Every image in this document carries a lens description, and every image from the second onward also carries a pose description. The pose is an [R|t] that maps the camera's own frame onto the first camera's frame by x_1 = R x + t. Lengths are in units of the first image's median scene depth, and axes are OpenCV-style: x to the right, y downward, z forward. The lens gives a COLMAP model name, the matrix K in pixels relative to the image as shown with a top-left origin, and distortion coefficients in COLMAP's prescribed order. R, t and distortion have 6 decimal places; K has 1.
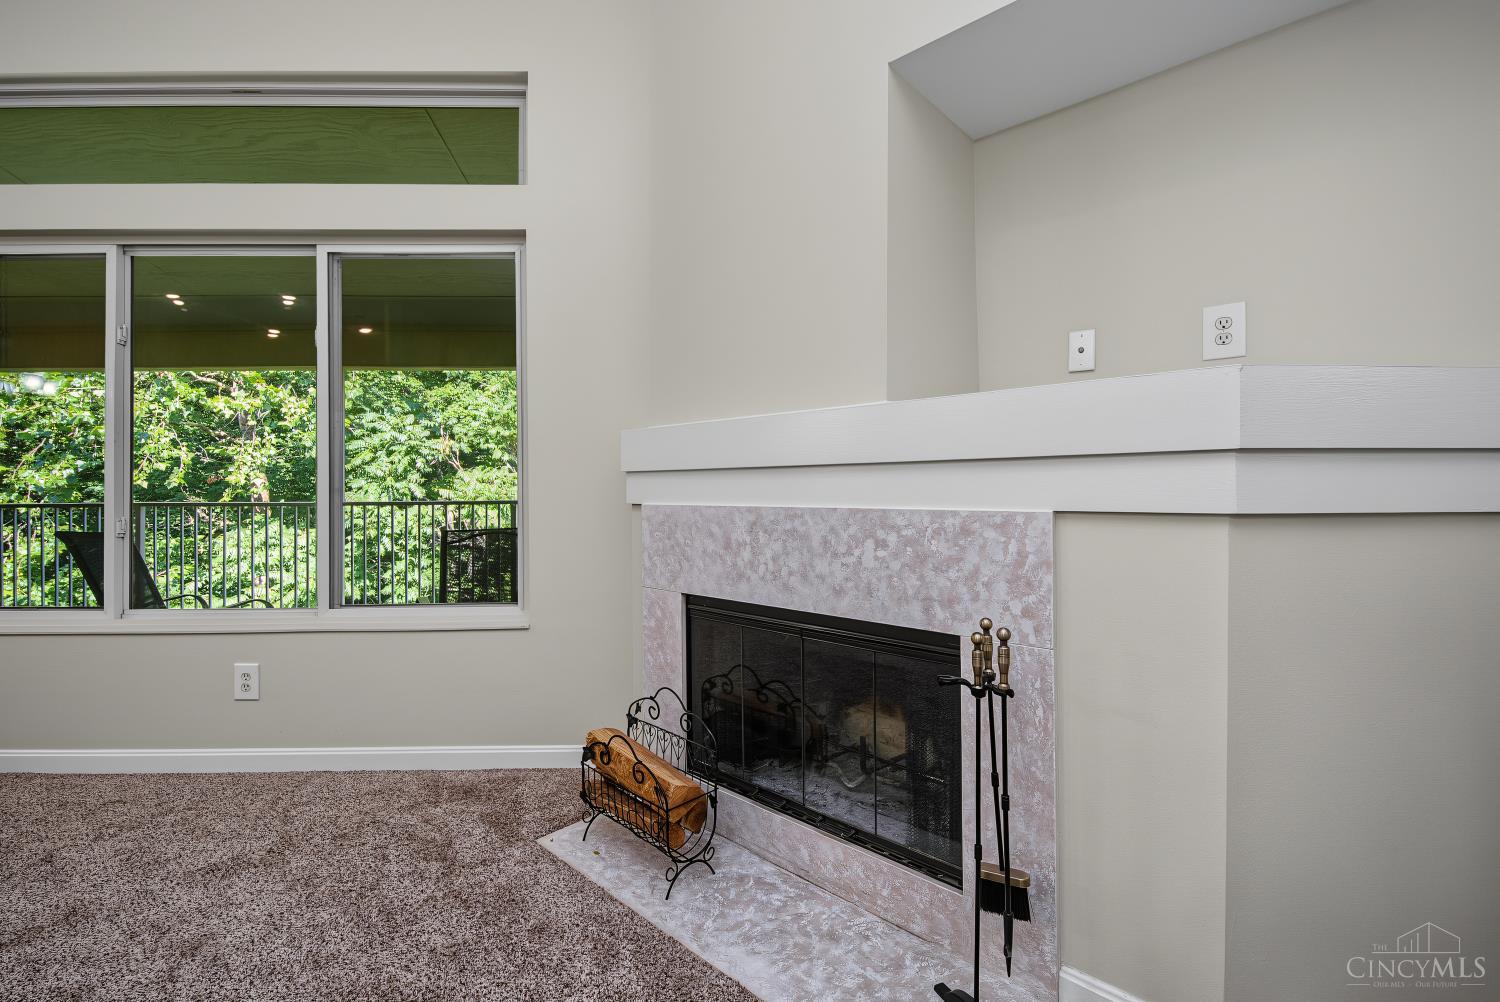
lens RADIAL K [[670.9, 0, 748.3], [0, 670.9, 486.9], [0, 0, 1]] dist [0.005695, -0.005831]
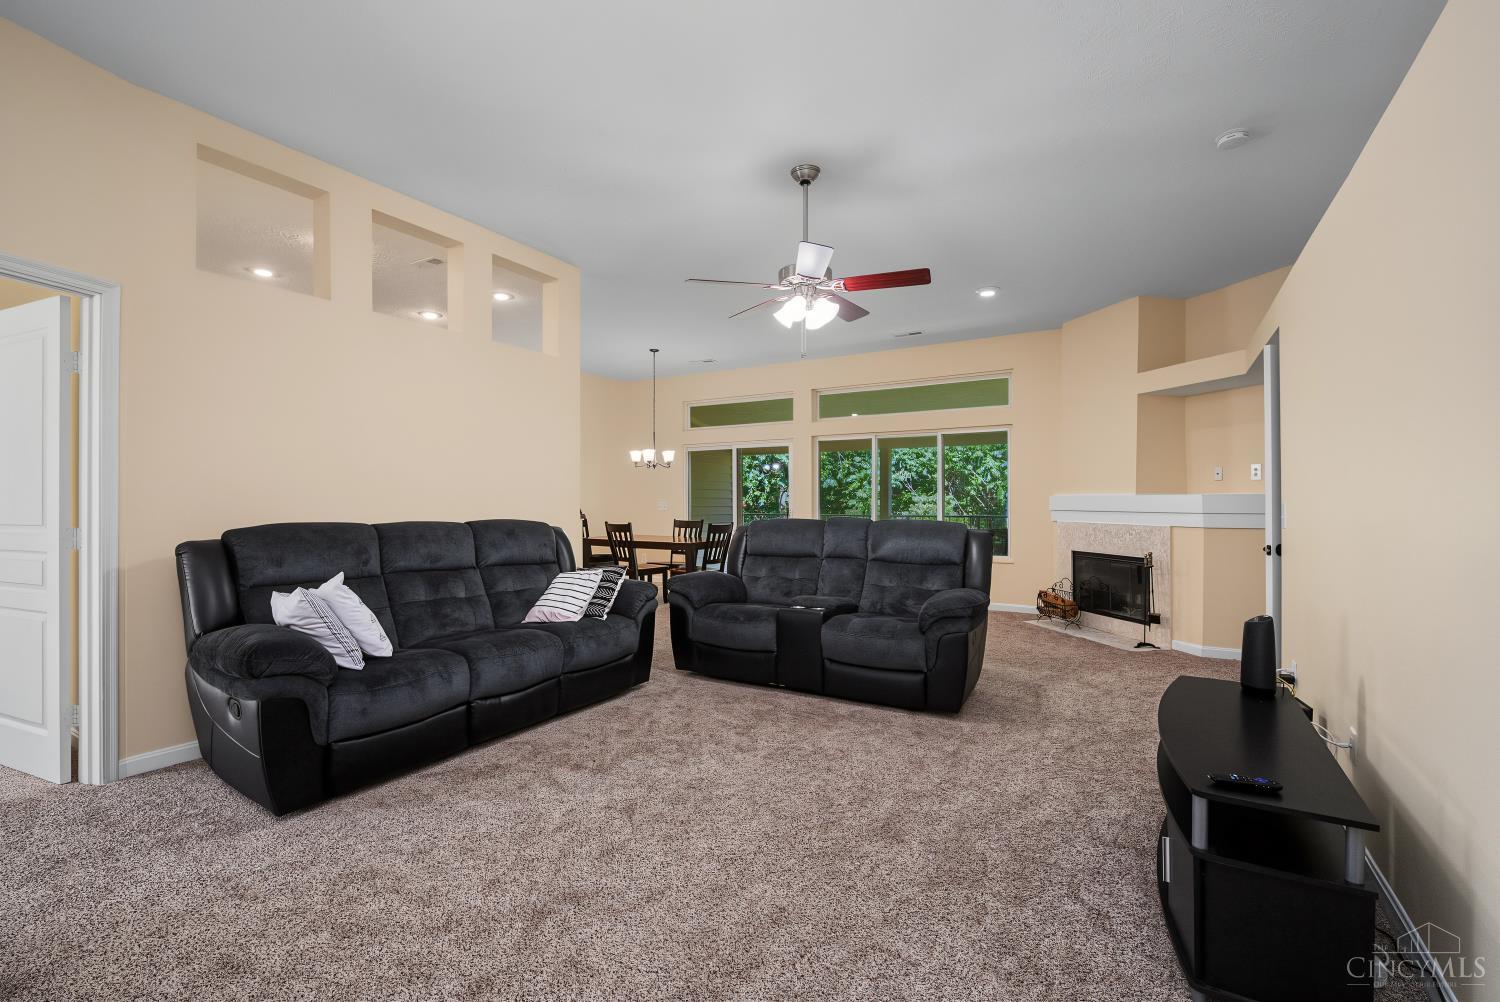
lens RADIAL K [[670.9, 0, 733.4], [0, 670.9, 505.3], [0, 0, 1]] dist [0.005695, -0.005831]
pose [[0.828214, 0.006270, -0.560378, 0.308522], [0.000151, 0.999935, 0.011411, -0.076639], [0.560413, -0.009535, 0.828159, -2.182081]]
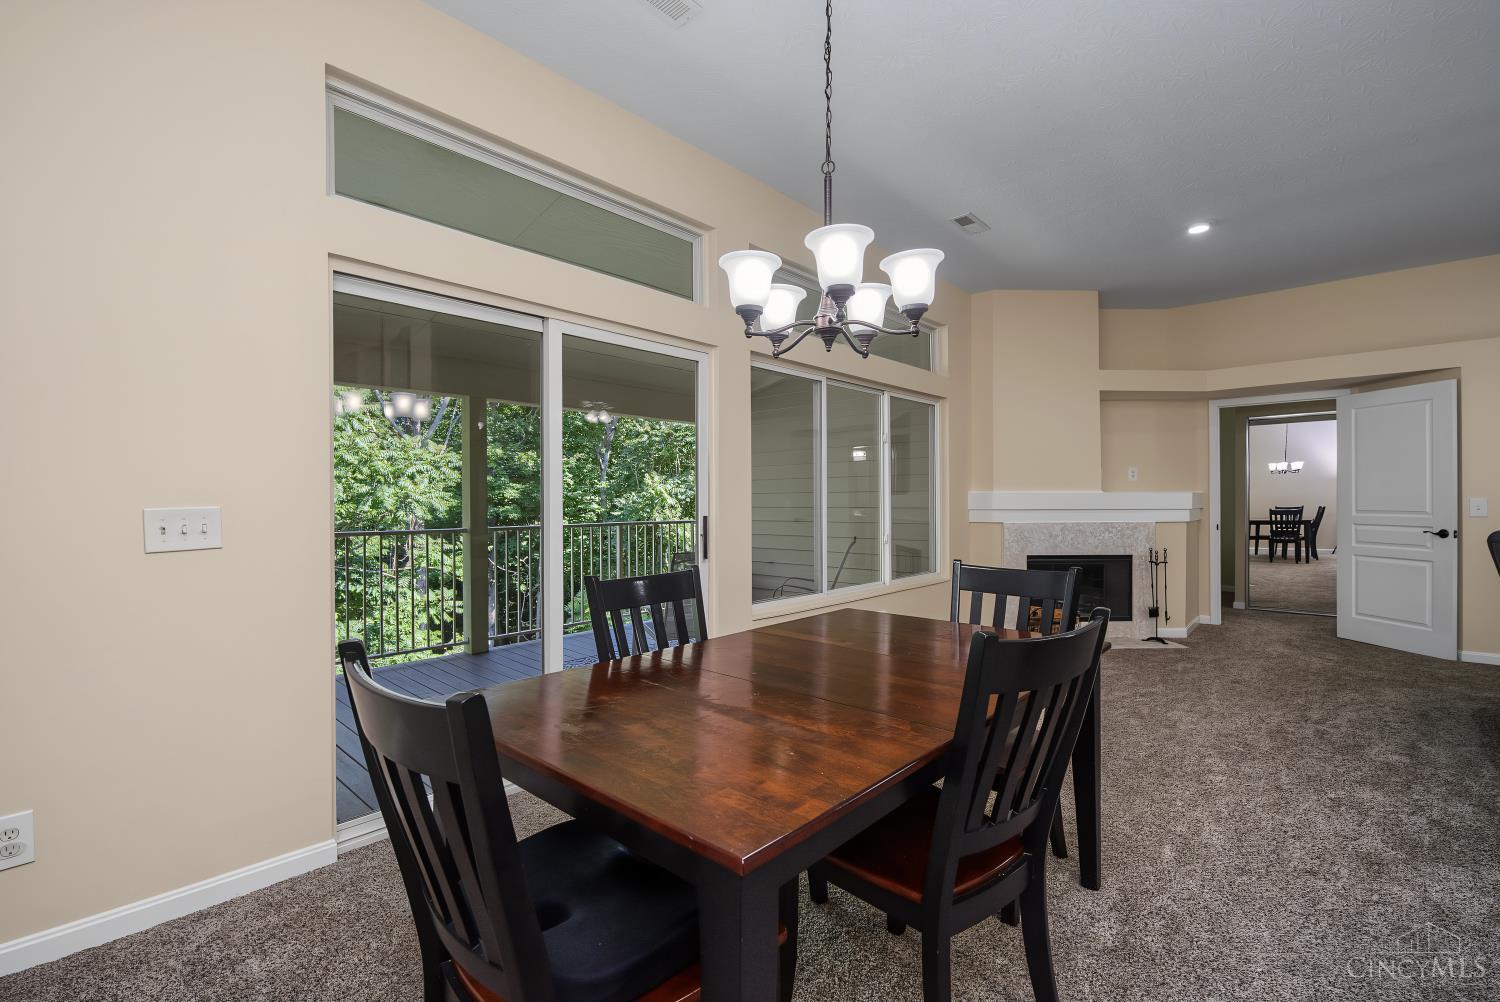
lens RADIAL K [[670.9, 0, 746.4], [0, 670.9, 505.2], [0, 0, 1]] dist [0.005695, -0.005831]
pose [[0.690065, -0.001602, 0.723745, -2.533291], [-0.003517, 0.999978, 0.005567, -0.048251], [-0.723739, -0.006387, 0.690045, -0.034896]]
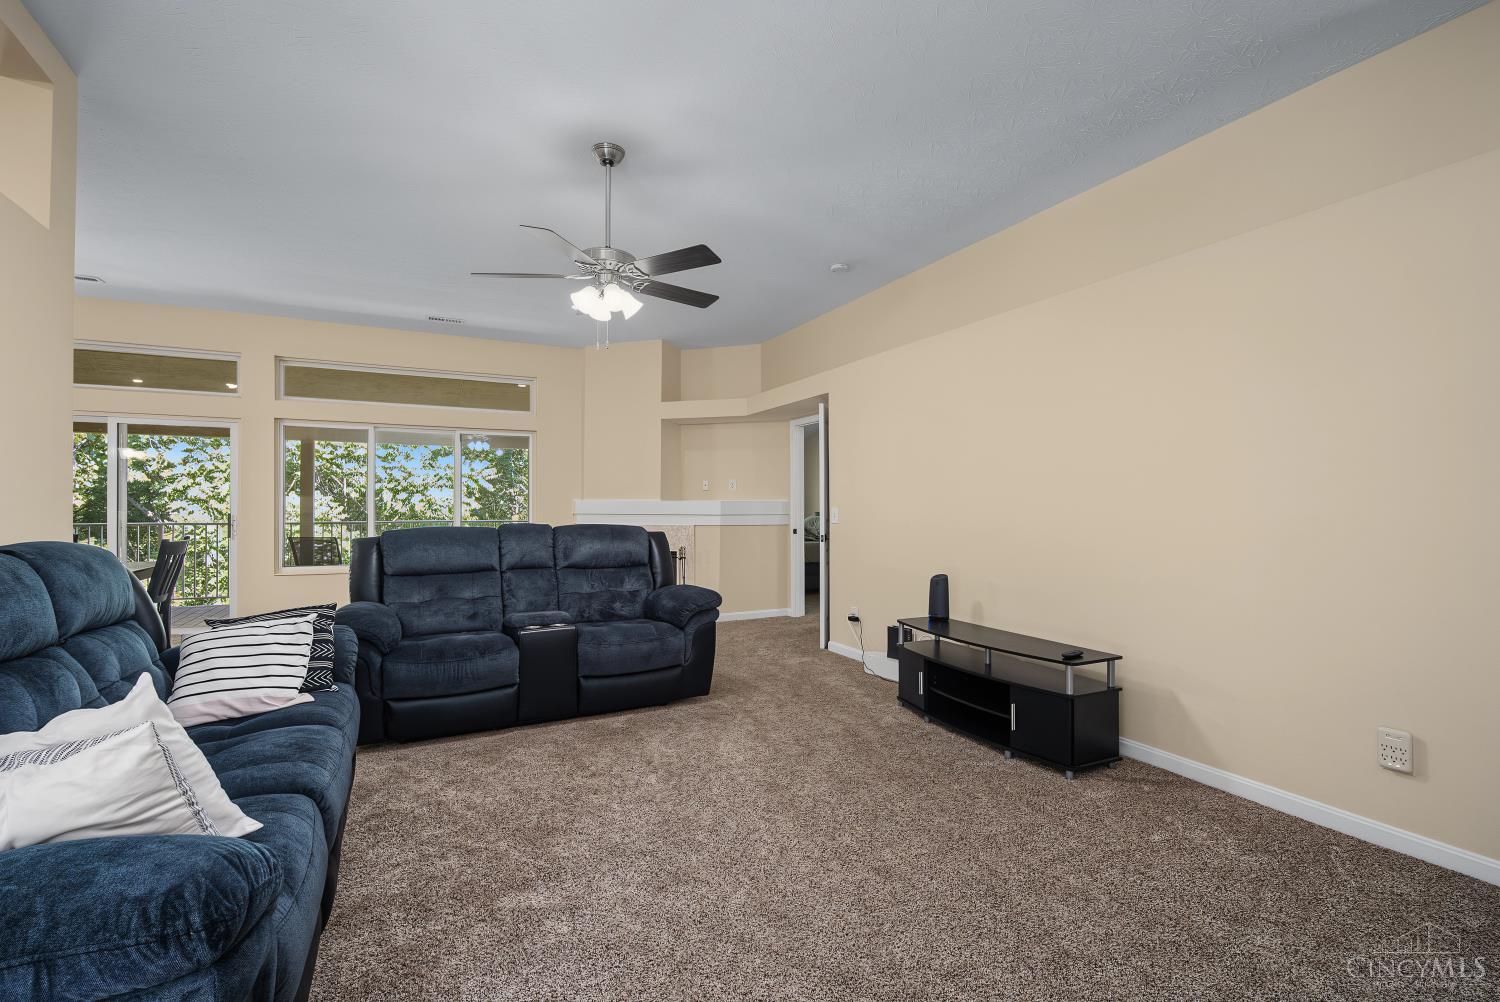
lens RADIAL K [[665.7, 0, 764.5], [0, 665.7, 503.9], [0, 0, 1]] dist [-0.009294, 0.000169]
pose [[0.901337, 0.007020, 0.433062, -0.741734], [-0.008399, 0.999964, 0.001272, -0.078106], [-0.433037, -0.004784, 0.901363, -2.233001]]
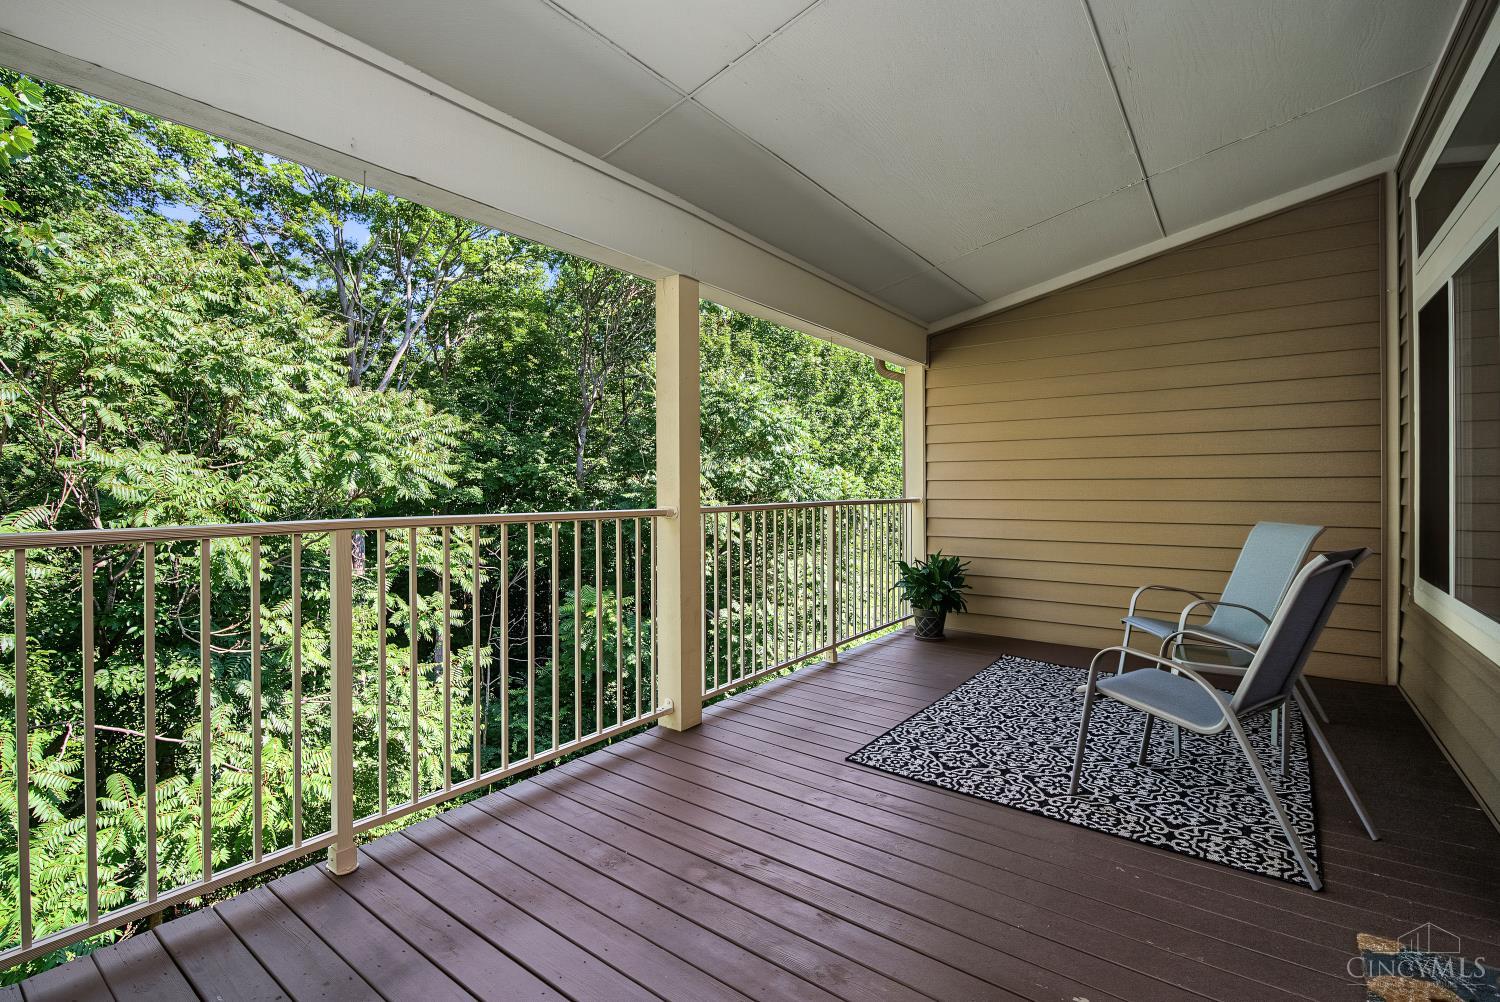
lens RADIAL K [[670.9, 0, 708.9], [0, 670.9, 491.7], [0, 0, 1]] dist [0.005695, -0.005831]
pose [[0.624974, 0.000501, 0.780645, -2.495126], [-0.006130, 0.999972, 0.004266, 0.014924], [-0.780621, -0.007451, 0.624960, 1.503372]]
